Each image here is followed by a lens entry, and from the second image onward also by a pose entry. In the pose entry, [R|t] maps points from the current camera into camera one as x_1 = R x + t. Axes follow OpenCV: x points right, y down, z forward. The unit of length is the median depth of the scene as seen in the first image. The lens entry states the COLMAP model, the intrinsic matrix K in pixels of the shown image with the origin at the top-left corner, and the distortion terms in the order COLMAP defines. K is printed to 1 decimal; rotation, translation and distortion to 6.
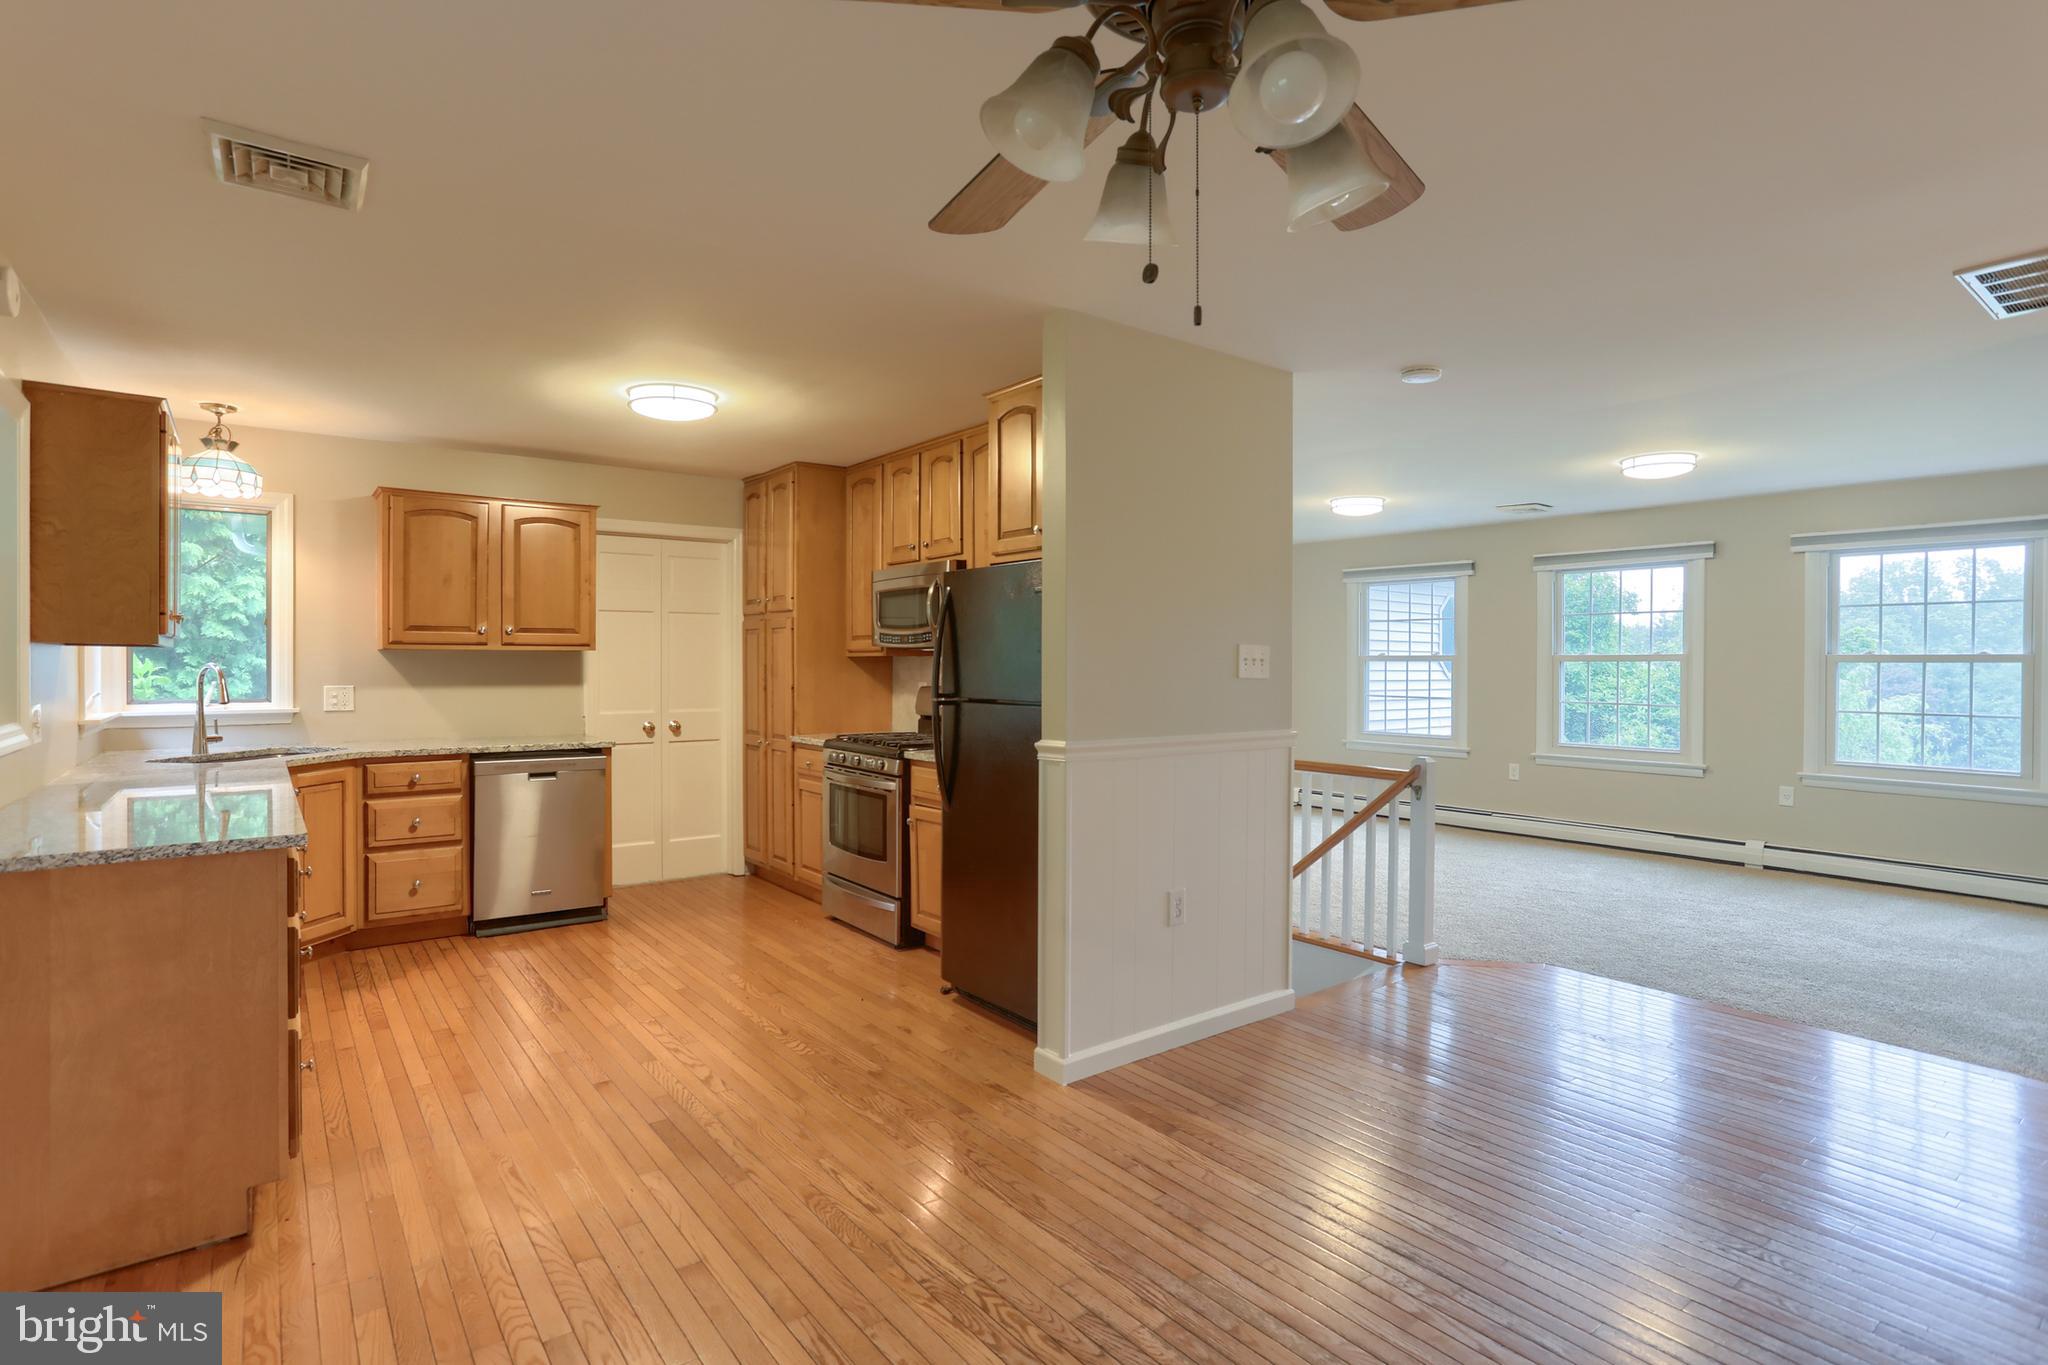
lens RADIAL K [[1040.6, 0, 1016.4], [0, 1040.6, 683.8], [0, 0, 1]] dist [-0.013079, 0.005699]
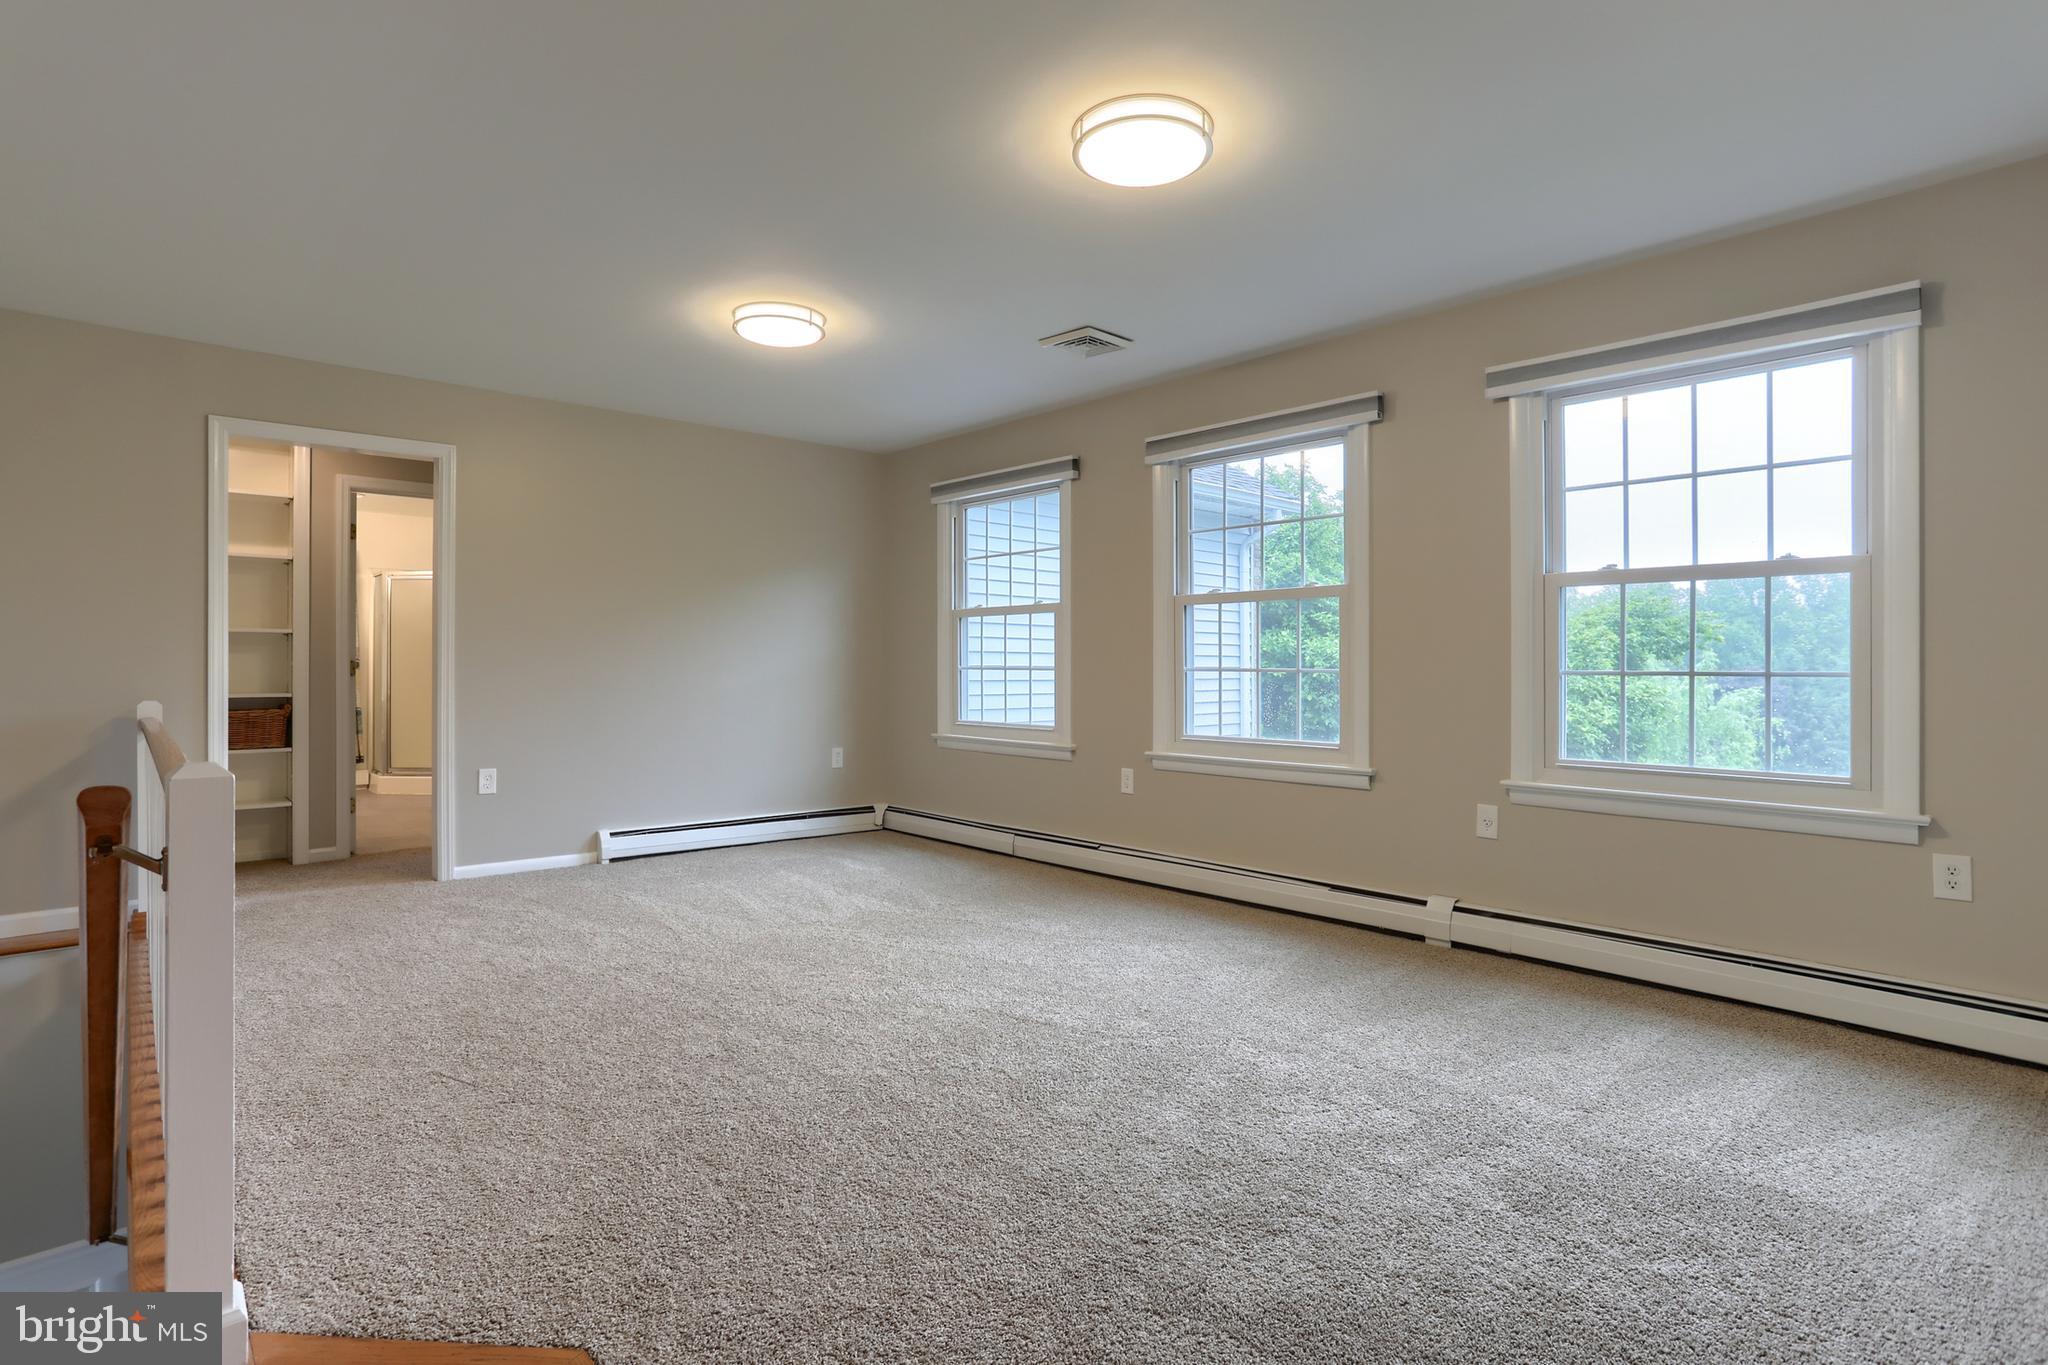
lens RADIAL K [[1040.6, 0, 1034.2], [0, 1040.6, 672.6], [0, 0, 1]] dist [-0.013079, 0.005699]
pose [[0.994927, -0.002026, 0.100580, 0.393365], [0.003236, 0.999924, -0.011873, 0.028107], [-0.100548, 0.012138, 0.994858, 0.404589]]
